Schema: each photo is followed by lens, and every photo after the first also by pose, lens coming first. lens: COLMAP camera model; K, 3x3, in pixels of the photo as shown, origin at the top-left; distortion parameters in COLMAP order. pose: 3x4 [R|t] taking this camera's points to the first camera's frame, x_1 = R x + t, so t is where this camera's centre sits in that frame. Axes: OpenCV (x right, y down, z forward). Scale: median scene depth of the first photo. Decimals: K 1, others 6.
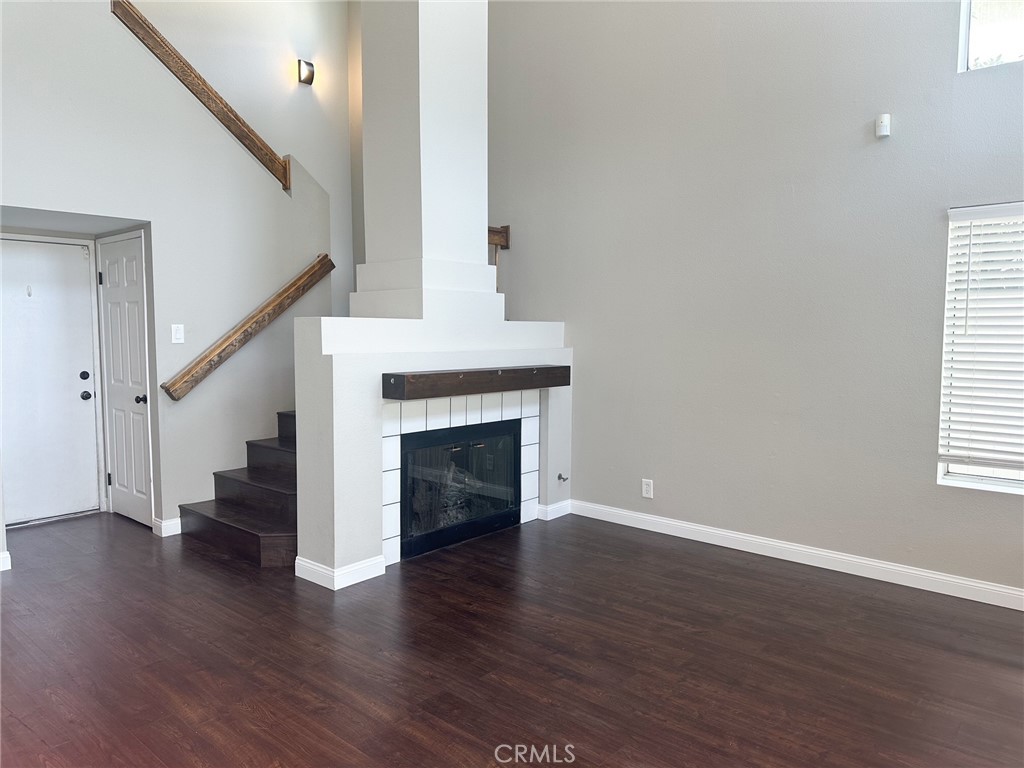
lens RADIAL K [[731.8, 0, 517.7], [0, 731.8, 379.3], [0, 0, 1]] dist [0.099867, -0.110641]
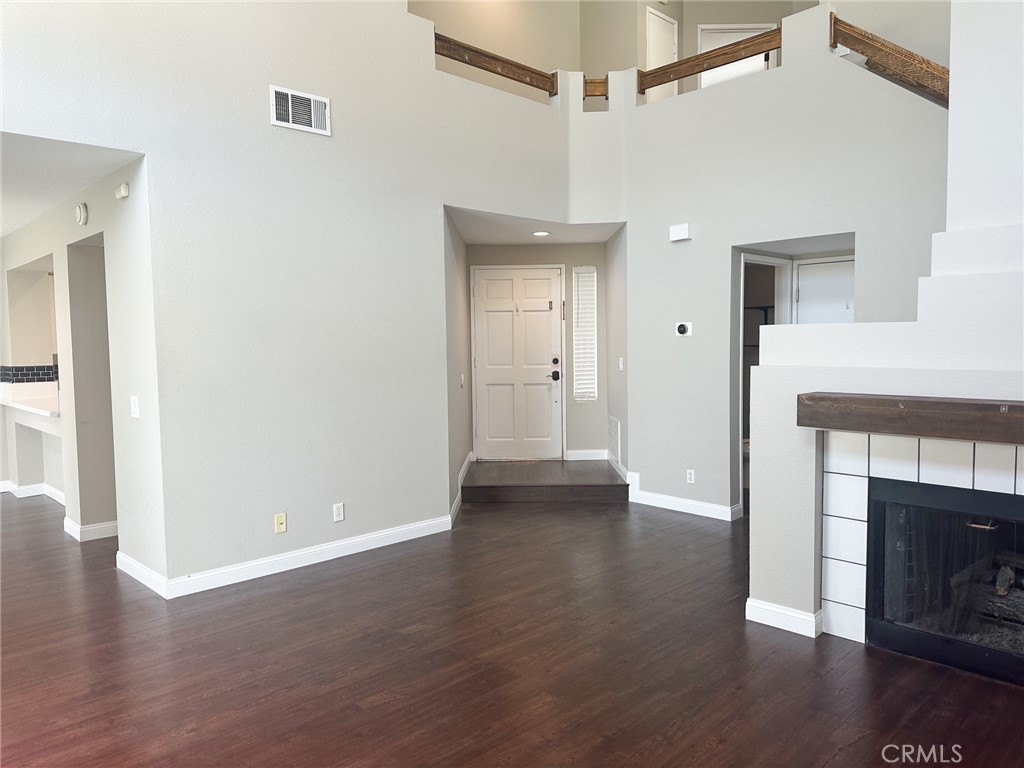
lens RADIAL K [[731.8, 0, 510.2], [0, 731.8, 387.8], [0, 0, 1]] dist [0.099867, -0.110641]
pose [[-0.105093, 0.062617, -0.992489, 0.632064], [-0.049604, 0.996443, 0.068119, -0.049810], [0.993225, 0.056390, -0.101613, 0.708045]]
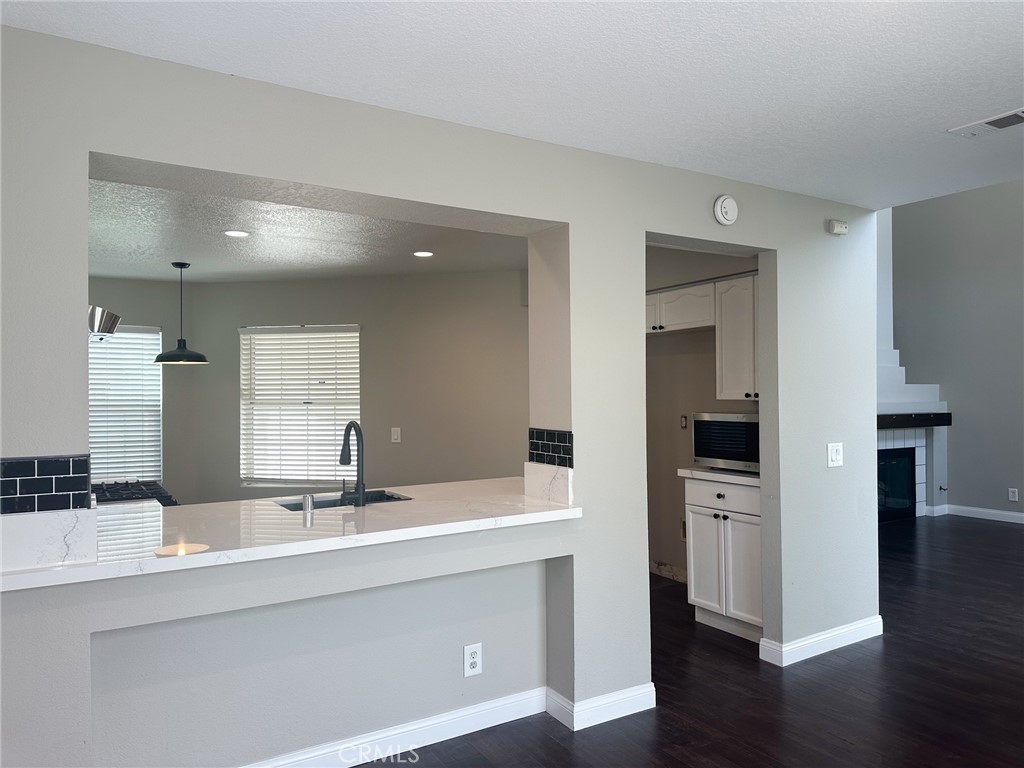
lens RADIAL K [[731.8, 0, 519.6], [0, 731.8, 388.8], [0, 0, 1]] dist [0.099867, -0.110641]
pose [[0.959158, -0.014100, -0.282520, -0.417520], [-0.005975, 0.997524, -0.070069, 0.055024], [0.282808, 0.068895, 0.956699, -0.889521]]
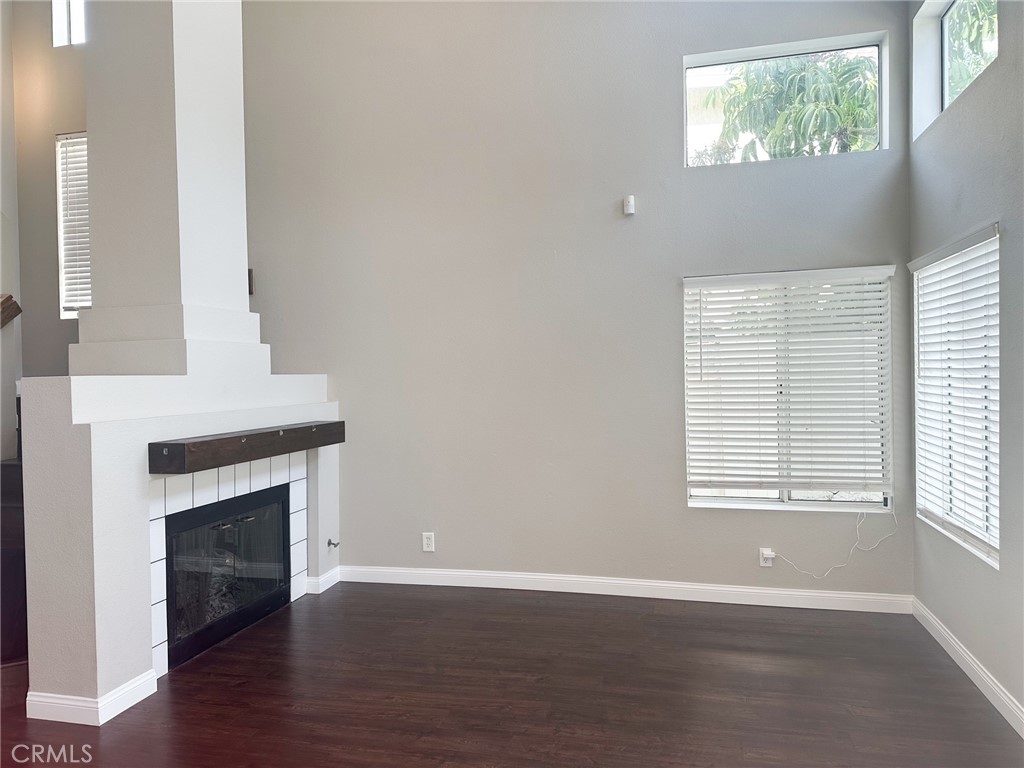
lens RADIAL K [[731.8, 0, 532.9], [0, 731.8, 377.9], [0, 0, 1]] dist [0.099867, -0.110641]
pose [[0.887572, -0.022275, 0.460130, -0.174558], [0.051702, 0.997336, -0.051451, -0.015013], [-0.457759, 0.069456, 0.886359, 0.059183]]
